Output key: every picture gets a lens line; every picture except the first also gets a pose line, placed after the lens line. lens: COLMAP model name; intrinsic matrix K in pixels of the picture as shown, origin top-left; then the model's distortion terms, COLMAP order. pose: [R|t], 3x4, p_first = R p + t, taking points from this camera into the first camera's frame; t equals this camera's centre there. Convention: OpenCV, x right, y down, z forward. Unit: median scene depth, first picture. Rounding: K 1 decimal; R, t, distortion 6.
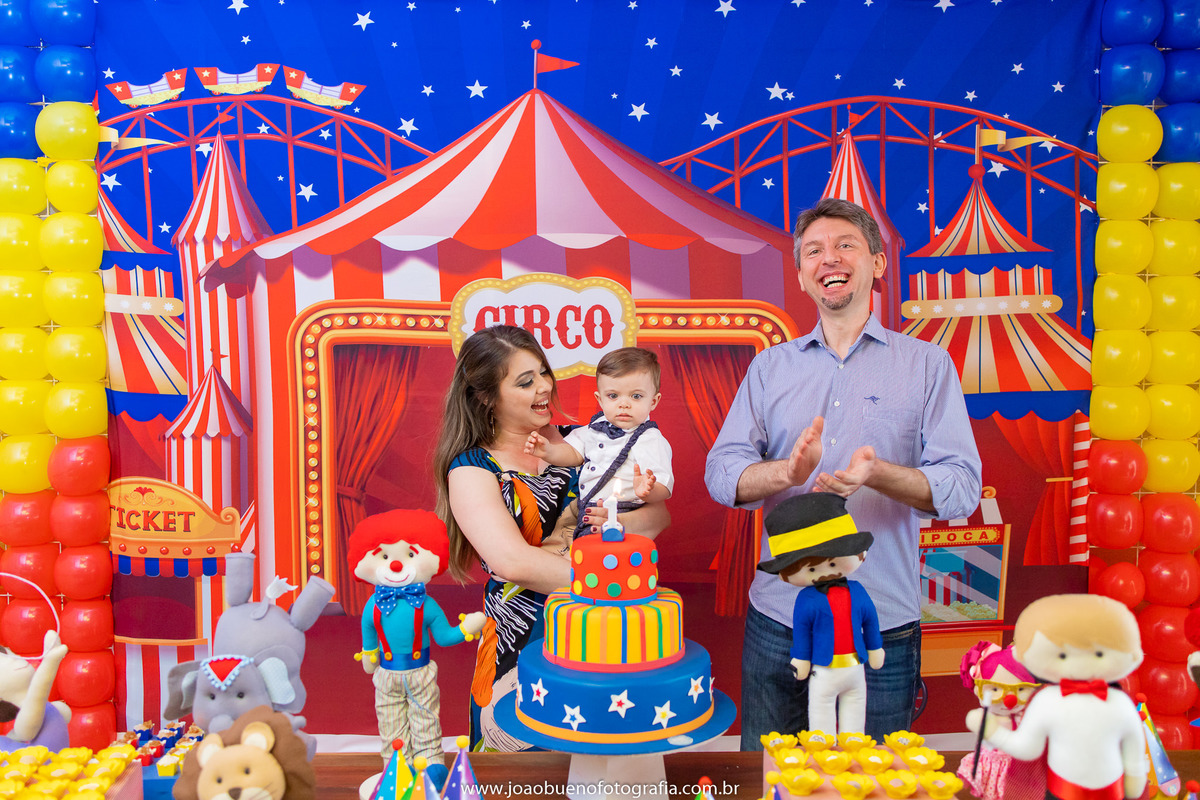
lens RADIAL K [[1253.4, 0, 600.0], [0, 1253.4, 400.0], [0, 0, 1]] dist [0.136274, -0.007616]
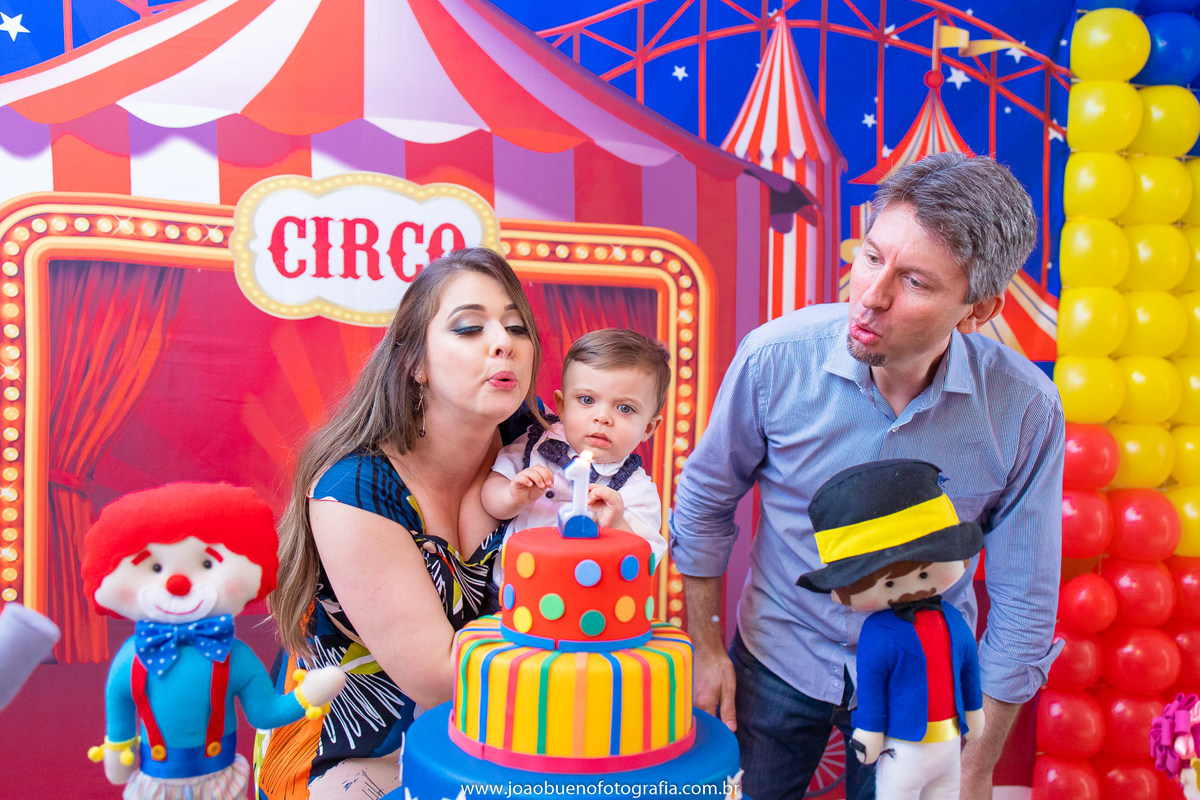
lens RADIAL K [[1238.8, 0, 600.0], [0, 1238.8, 400.0], [0, 0, 1]] dist [0.054644, 0.003175]
pose [[0.976207, 0.022489, 0.215669, -0.068443], [-0.017557, 0.999539, -0.024760, 0.041953], [-0.216127, 0.020385, 0.976153, 0.293019]]
